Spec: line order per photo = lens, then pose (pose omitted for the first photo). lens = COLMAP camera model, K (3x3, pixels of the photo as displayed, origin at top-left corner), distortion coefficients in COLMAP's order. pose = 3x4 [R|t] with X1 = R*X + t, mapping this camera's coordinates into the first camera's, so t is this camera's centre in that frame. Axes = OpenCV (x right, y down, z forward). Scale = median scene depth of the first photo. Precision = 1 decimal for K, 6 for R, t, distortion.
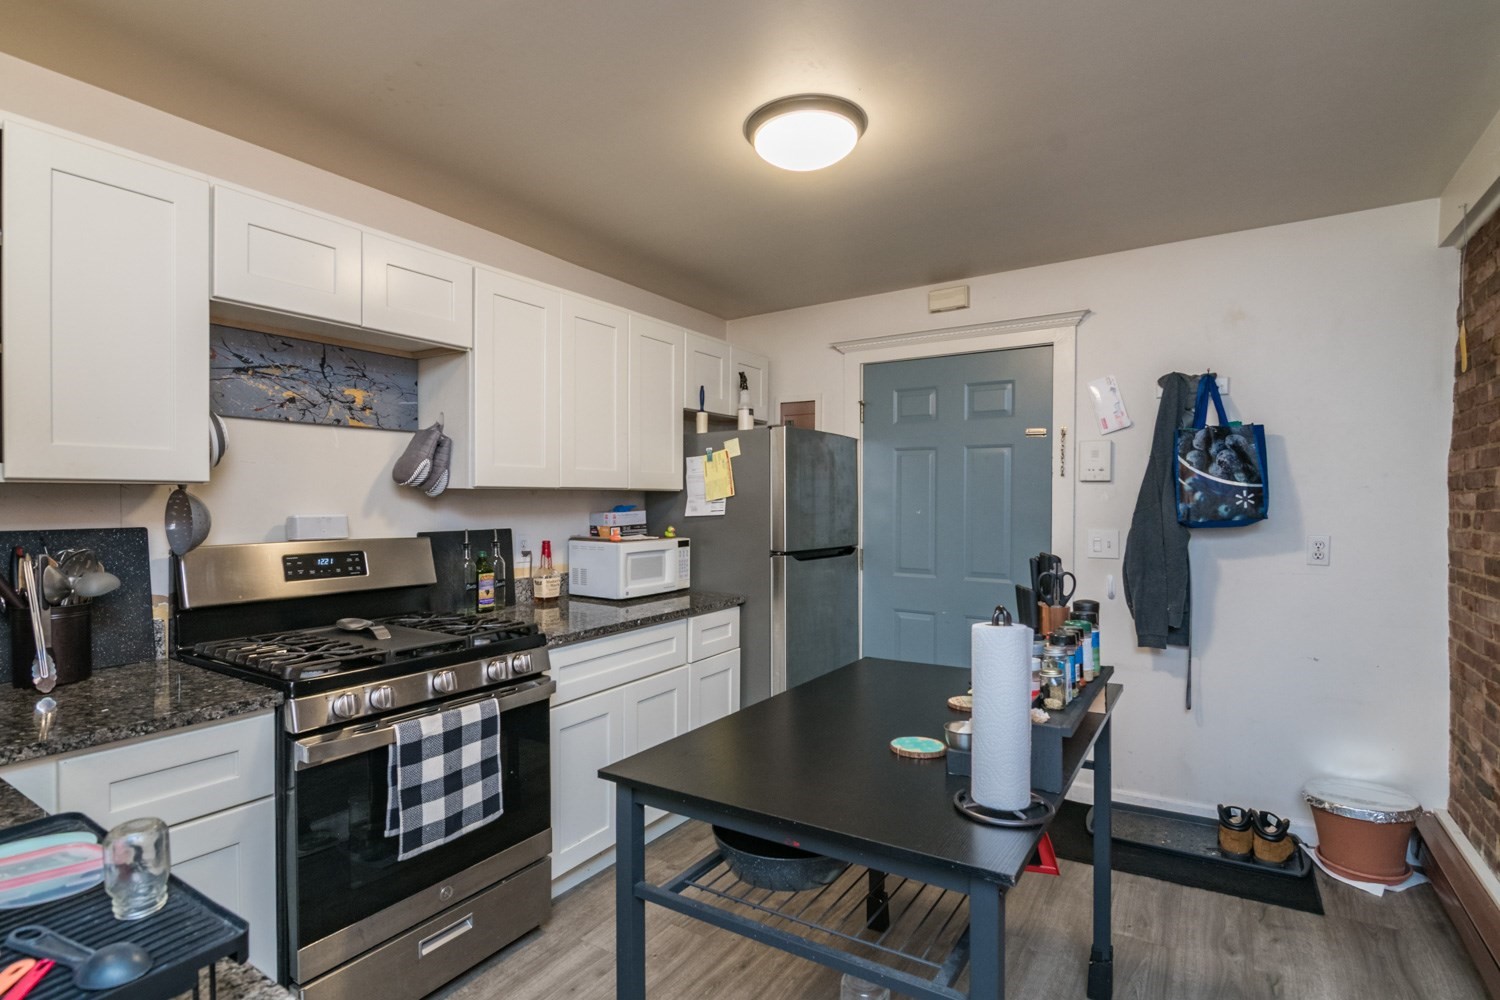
lens RADIAL K [[735.4, 0, 743.7], [0, 735.4, 501.0], [0, 0, 1]] dist [-0.006264, -0.003156]
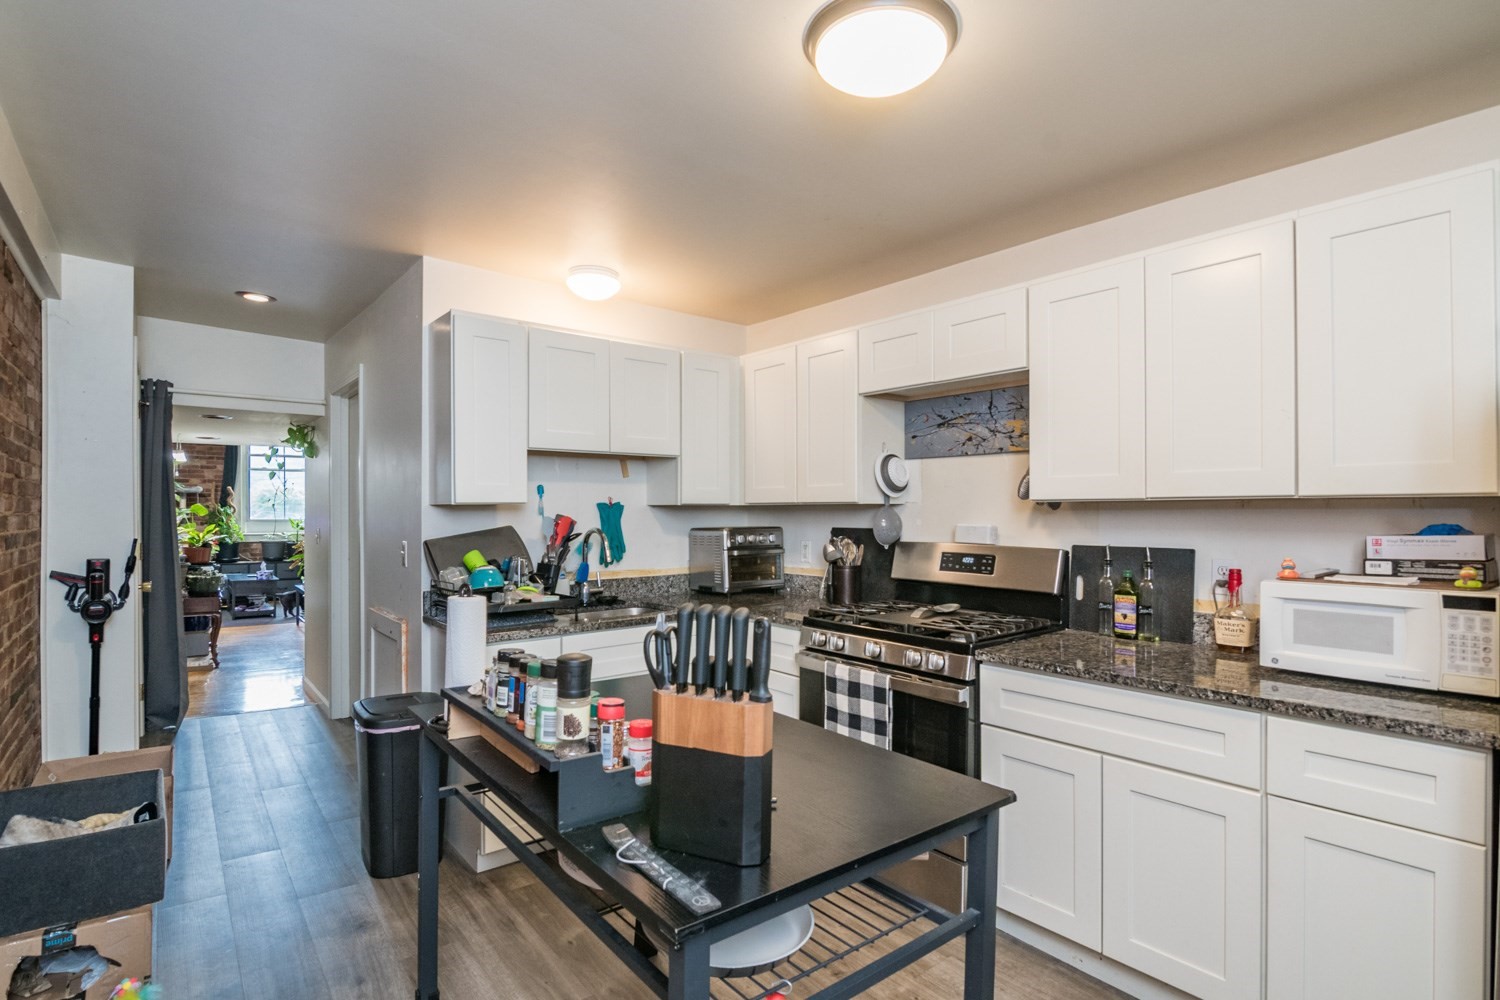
lens RADIAL K [[735.4, 0, 734.8], [0, 735.4, 507.0], [0, 0, 1]] dist [-0.006264, -0.003156]
pose [[-0.317391, -0.009190, -0.948250, 0.783290], [-0.007150, 0.999948, -0.007297, 0.000525], [0.948268, 0.004464, -0.317441, 0.995105]]
